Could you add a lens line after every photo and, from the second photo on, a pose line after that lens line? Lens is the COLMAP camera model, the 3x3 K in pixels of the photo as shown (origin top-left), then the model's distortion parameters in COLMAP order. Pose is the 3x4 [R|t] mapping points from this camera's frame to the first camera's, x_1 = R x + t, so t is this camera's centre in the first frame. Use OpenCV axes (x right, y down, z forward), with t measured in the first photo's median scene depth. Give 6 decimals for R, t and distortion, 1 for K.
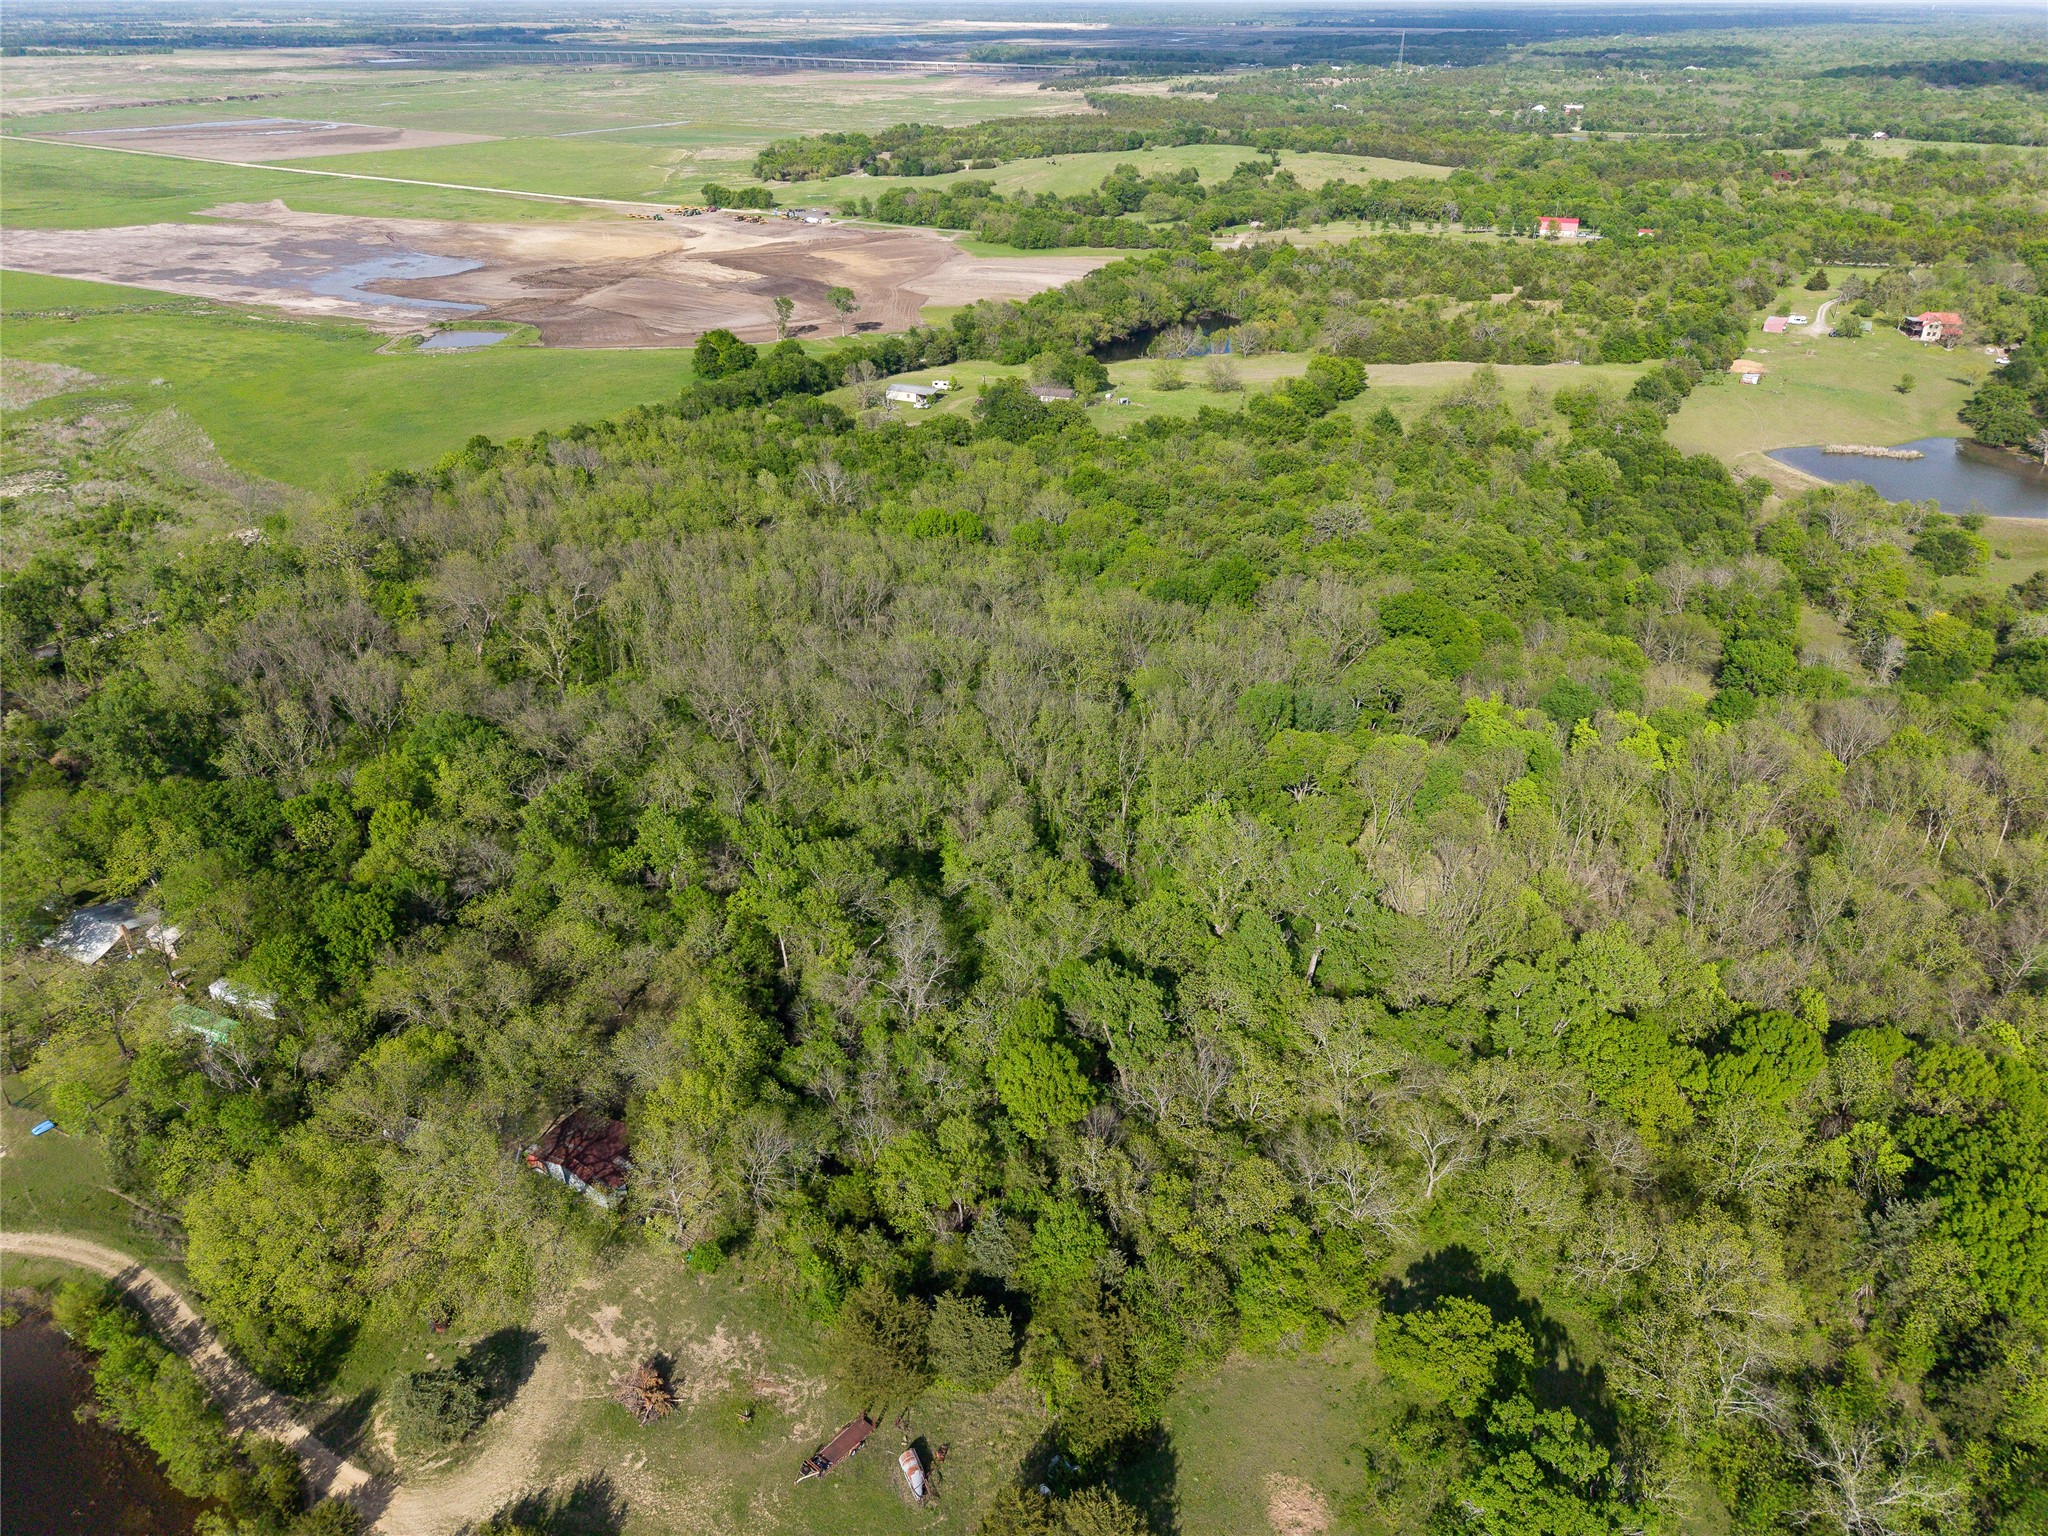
lens RADIAL K [[1374.6, 0, 1024.0], [0, 1374.6, 768.0], [0, 0, 1]] dist [0.010123, -0.005057]
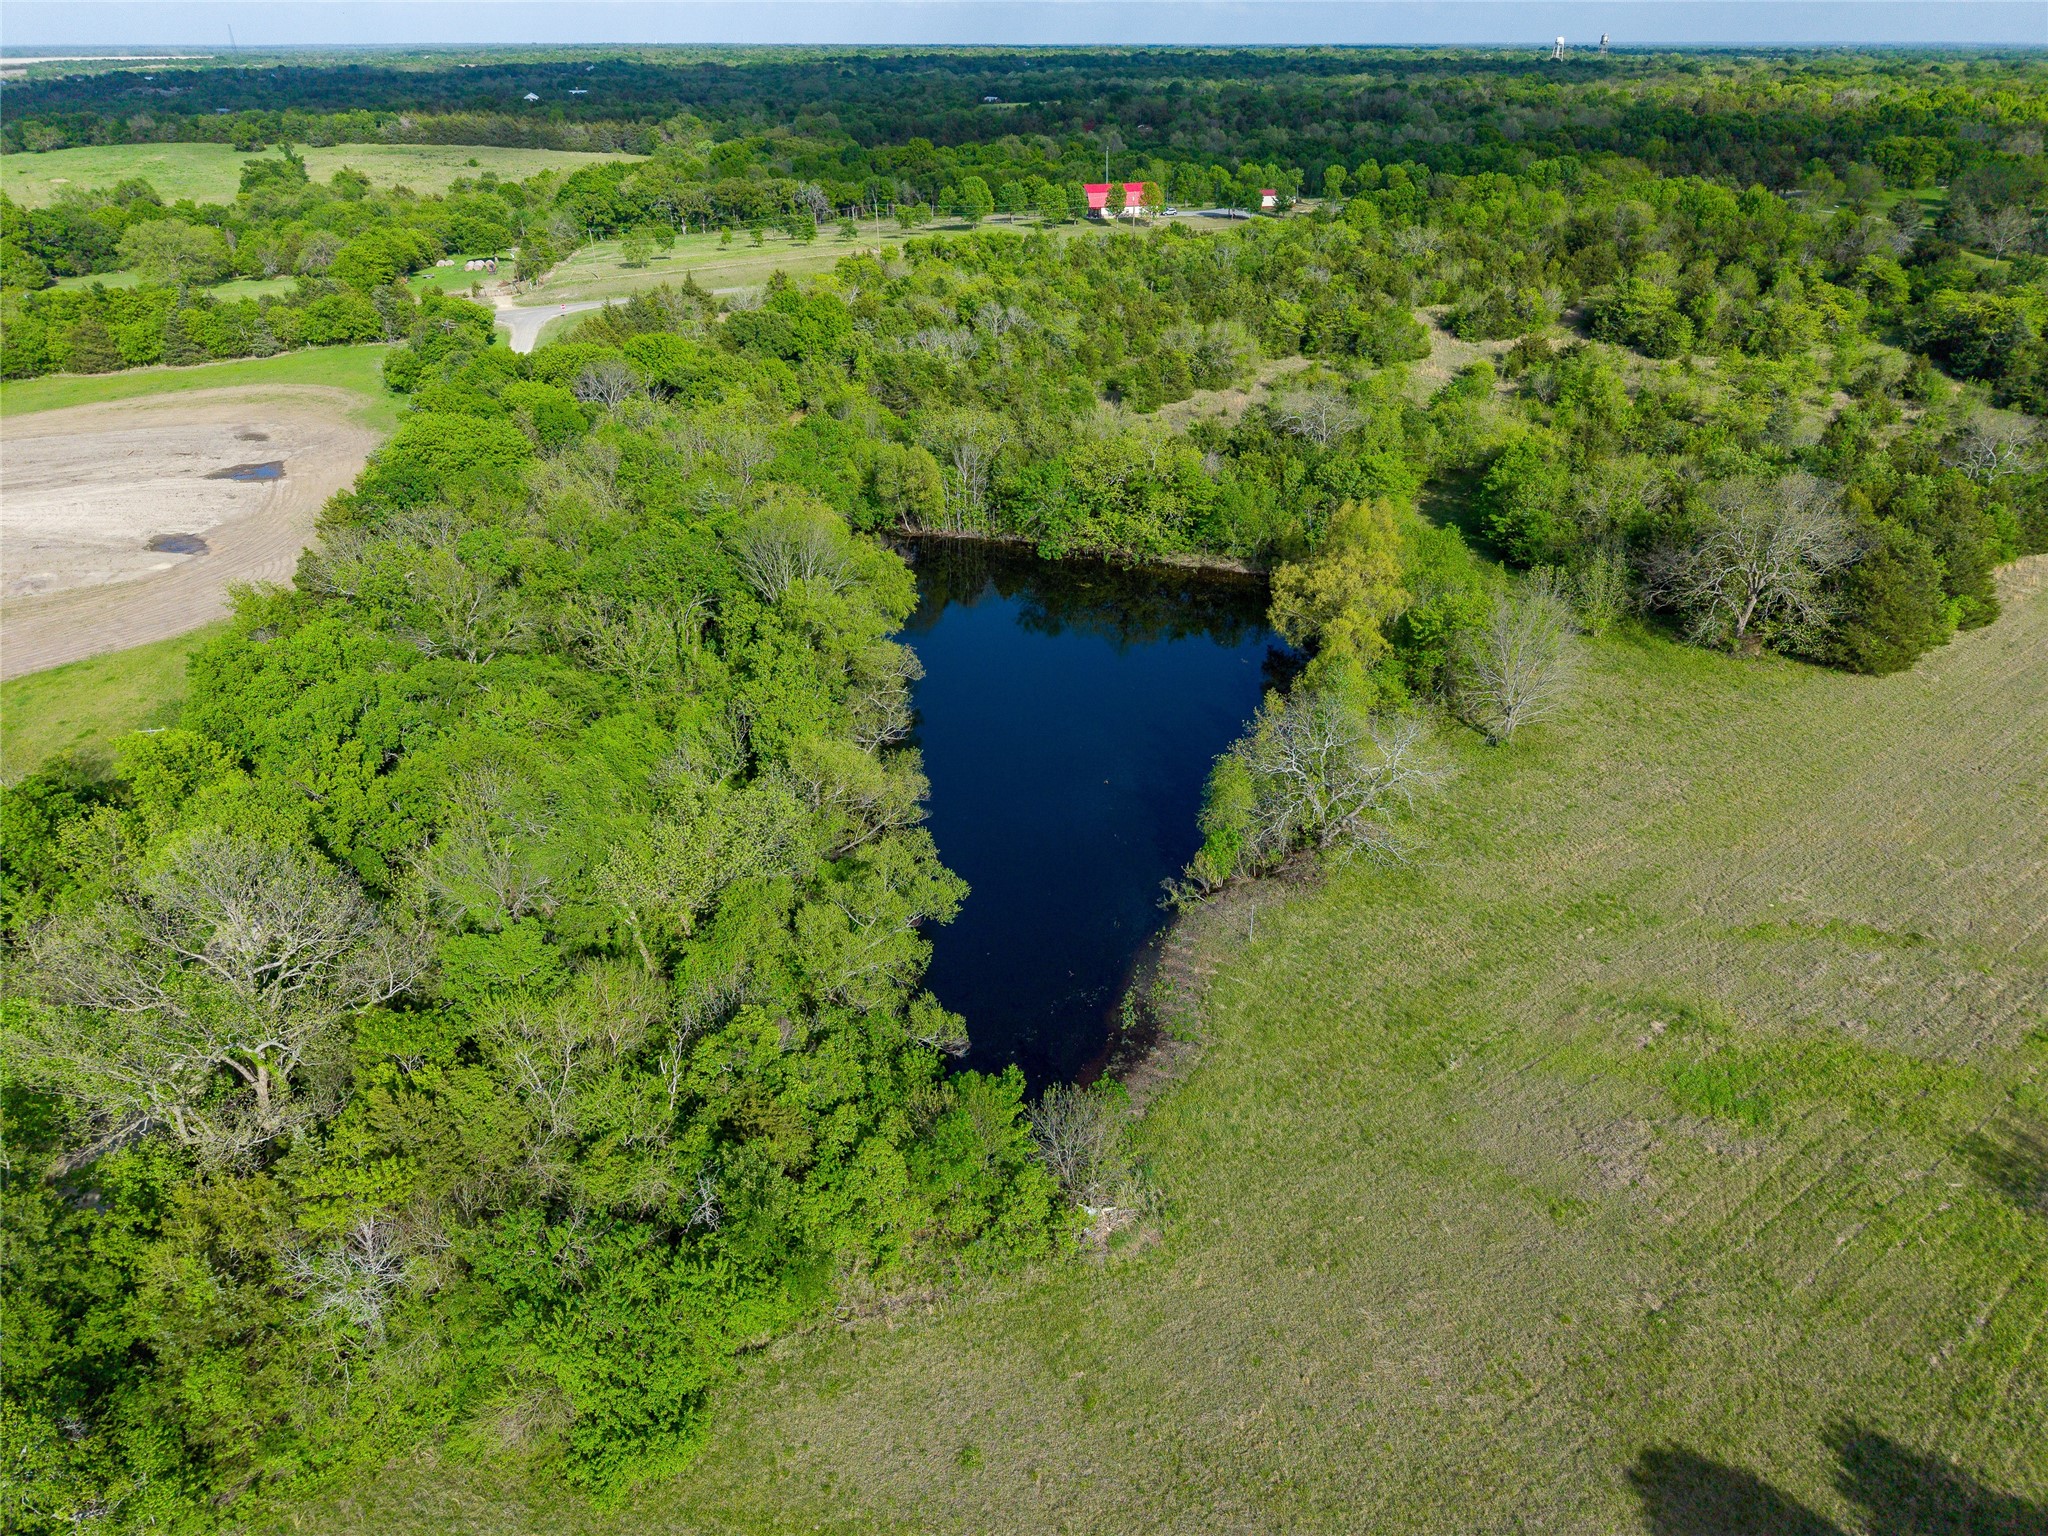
lens RADIAL K [[1374.6, 0, 1024.0], [0, 1374.6, 768.0], [0, 0, 1]] dist [0.010123, -0.005057]
pose [[0.714946, -0.330648, 0.616055, -0.026298], [0.346040, 0.932966, 0.099152, -0.221190], [-0.607543, 0.142292, 0.781438, 0.556412]]
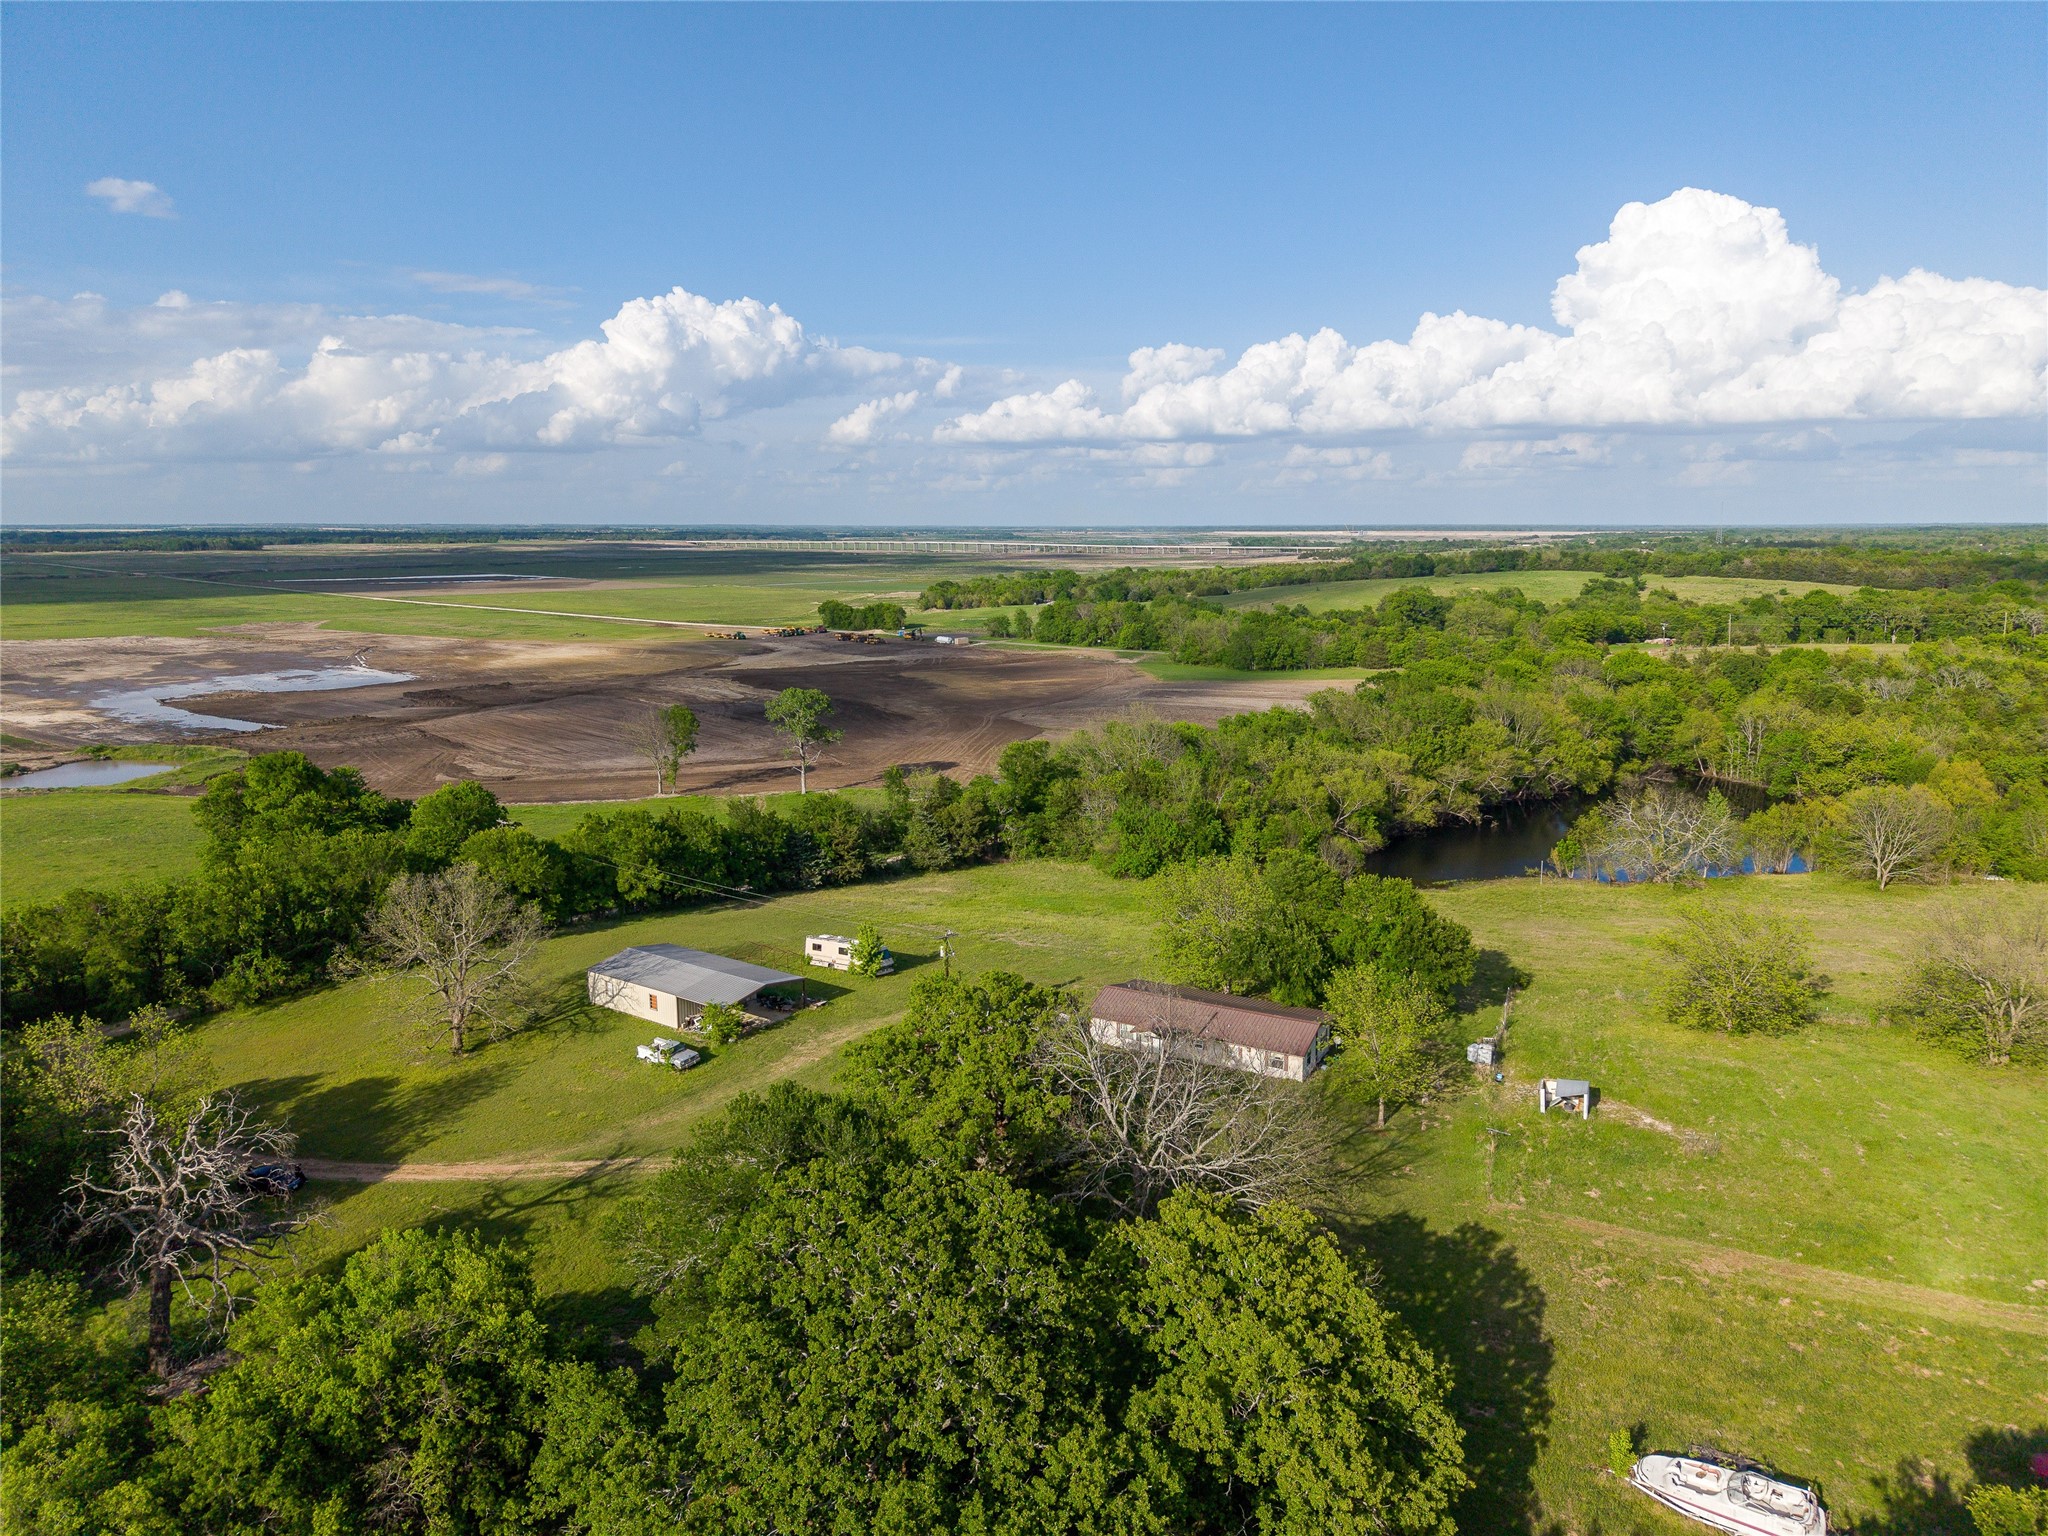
lens RADIAL K [[1359.0, 0, 1024.0], [0, 1359.0, 768.0], [0, 0, 1]] dist [0.159598, -0.242772]
pose [[0.981750, 0.028141, -0.188084, 0.016063], [-0.088658, 0.942672, -0.321730, -0.130827], [0.168248, 0.332533, 0.927962, 0.423415]]
